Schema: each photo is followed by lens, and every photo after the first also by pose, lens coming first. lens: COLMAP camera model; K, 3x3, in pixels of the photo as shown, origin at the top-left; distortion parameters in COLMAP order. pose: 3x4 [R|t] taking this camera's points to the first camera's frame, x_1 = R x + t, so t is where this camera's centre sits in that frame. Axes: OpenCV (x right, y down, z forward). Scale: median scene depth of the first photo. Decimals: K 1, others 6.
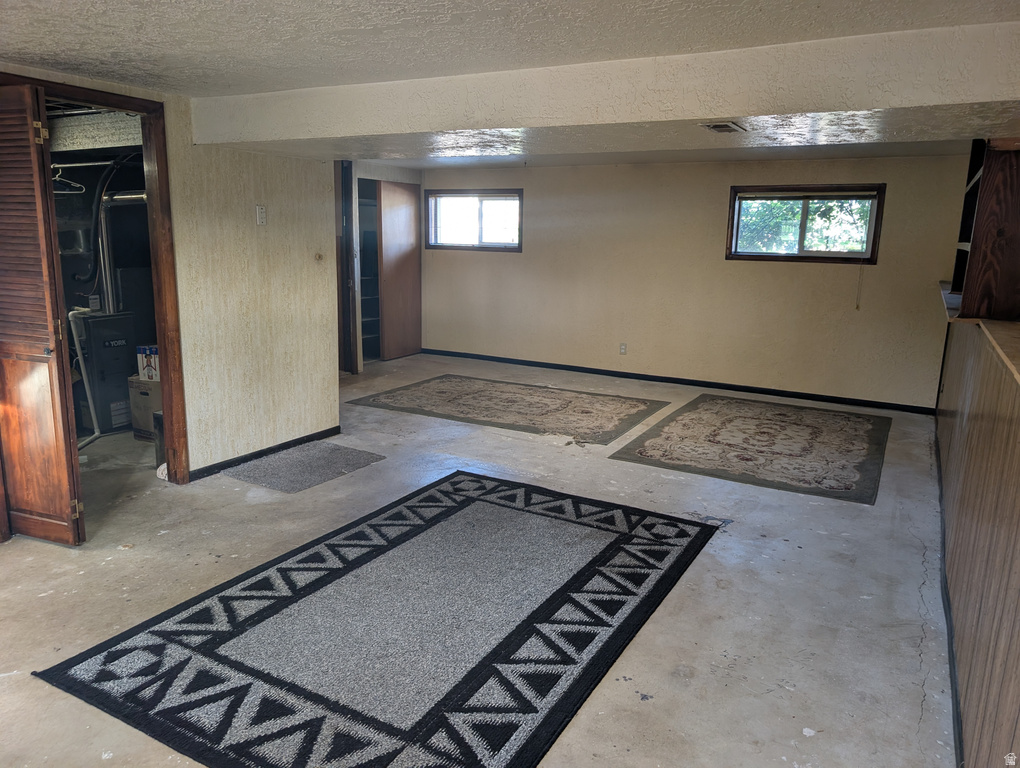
lens RADIAL K [[747.3, 0, 506.8], [0, 747.3, 386.5], [0, 0, 1]] dist [0.026542, 0.009297]
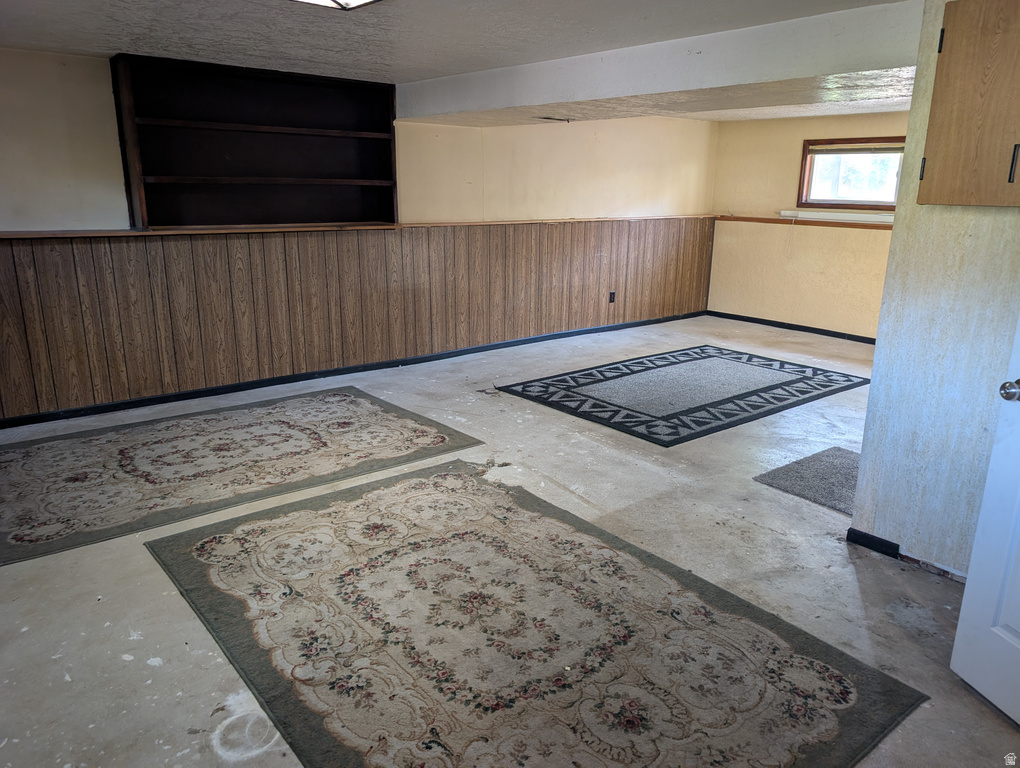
lens RADIAL K [[747.3, 0, 509.0], [0, 747.3, 385.5], [0, 0, 1]] dist [0.026542, 0.009297]
pose [[-0.932508, -0.122276, 0.339819, -0.178985], [0.042023, 0.897810, 0.438374, -0.348834], [-0.358696, 0.423068, -0.832076, 1.724872]]
